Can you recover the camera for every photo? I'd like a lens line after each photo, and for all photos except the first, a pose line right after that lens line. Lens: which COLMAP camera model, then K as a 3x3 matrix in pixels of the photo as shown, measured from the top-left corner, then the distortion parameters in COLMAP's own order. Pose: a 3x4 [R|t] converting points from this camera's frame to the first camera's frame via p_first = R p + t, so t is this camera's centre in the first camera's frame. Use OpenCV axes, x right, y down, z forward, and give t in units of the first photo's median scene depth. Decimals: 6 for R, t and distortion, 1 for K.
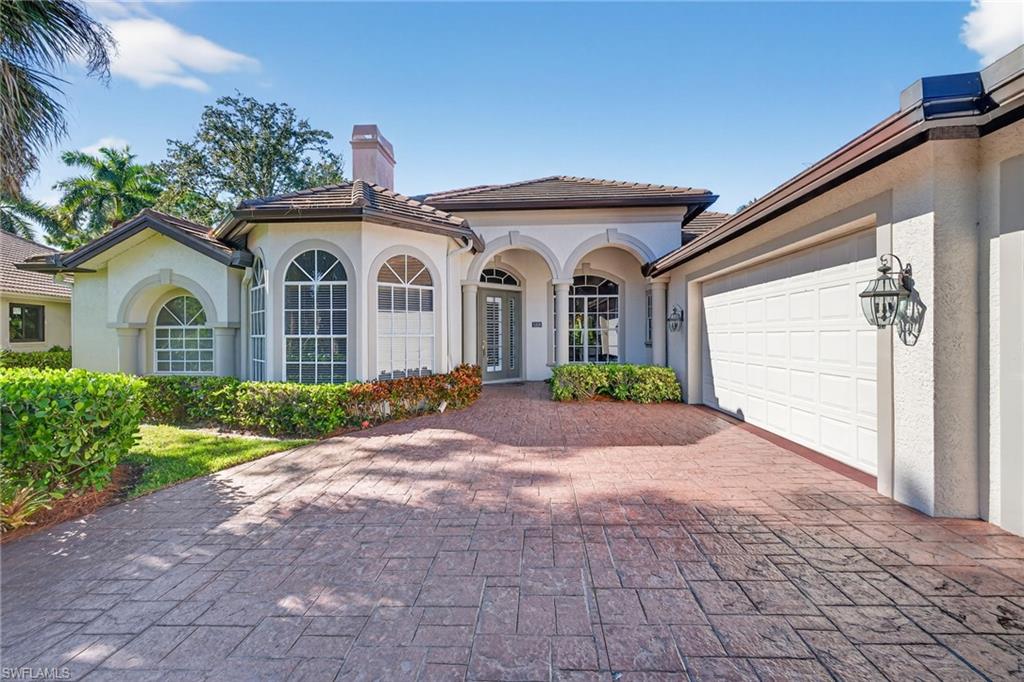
lens RADIAL K [[434.4, 0, 505.4], [0, 434.4, 337.5], [0, 0, 1]] dist [0.010006, -0.000324]
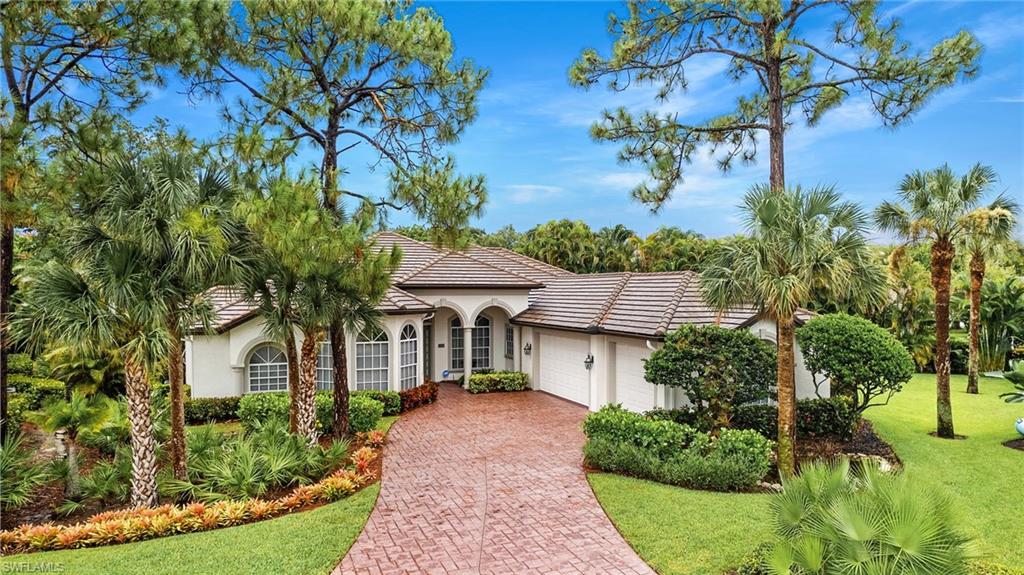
lens RADIAL K [[685.8, 0, 514.6], [0, 685.8, 292.2], [0, 0, 1]] dist [-0.033664, -0.001086]
pose [[0.899735, -0.003871, 0.436420, -1.226010], [0.002576, 0.999990, 0.003559, -0.368678], [-0.436429, -0.002078, 0.899736, -2.136213]]
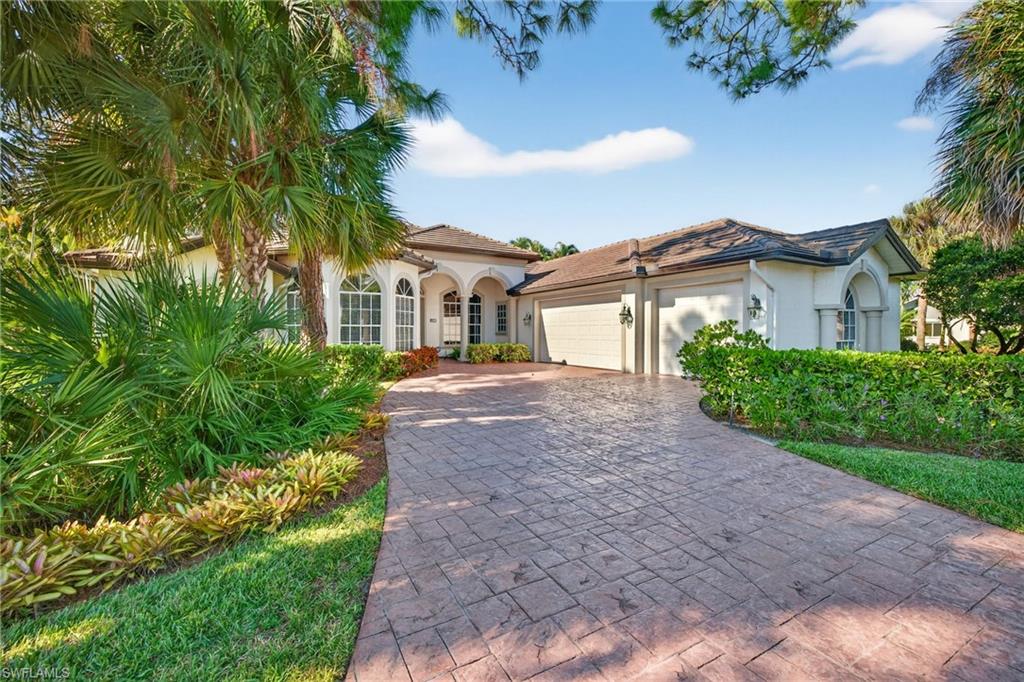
lens RADIAL K [[434.4, 0, 511.9], [0, 434.4, 337.5], [0, 0, 1]] dist [0.010006, -0.000324]
pose [[0.829694, -0.004817, 0.558197, -0.877196], [0.000934, 0.999973, 0.007241, 0.029721], [-0.558217, -0.005486, 0.829677, -0.668584]]
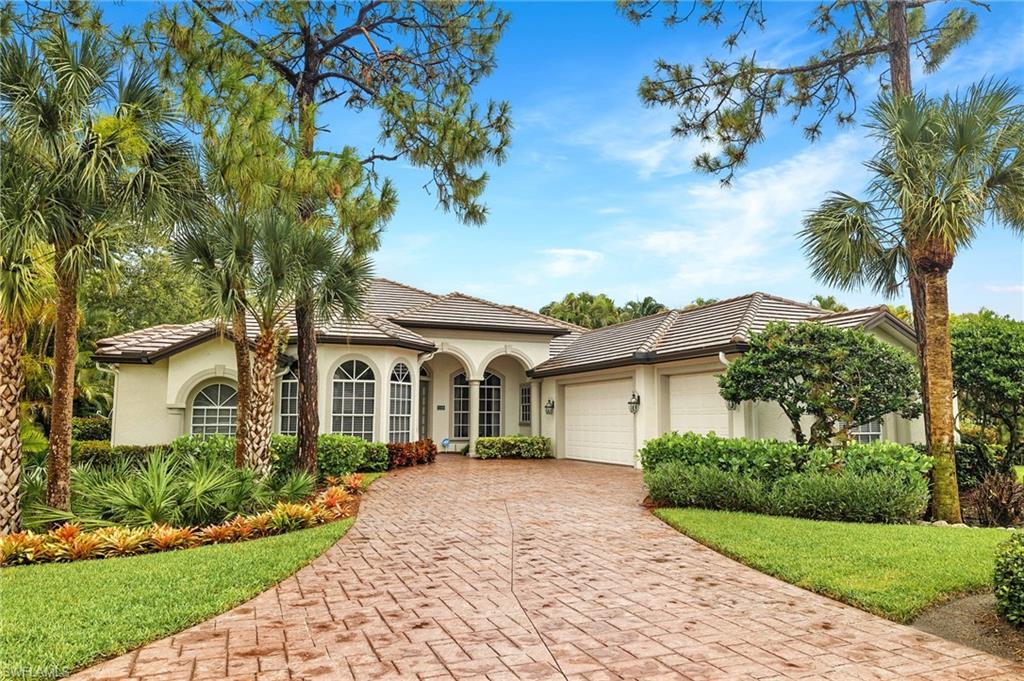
lens RADIAL K [[739.4, 0, 512.3], [0, 739.4, 334.5], [0, 0, 1]] dist [0.011740, 0.002956]
pose [[0.901919, 0.056197, 0.428234, -1.074994], [-0.004242, 0.992604, -0.121324, 0.030125], [-0.431885, 0.107608, 0.895486, -1.654076]]
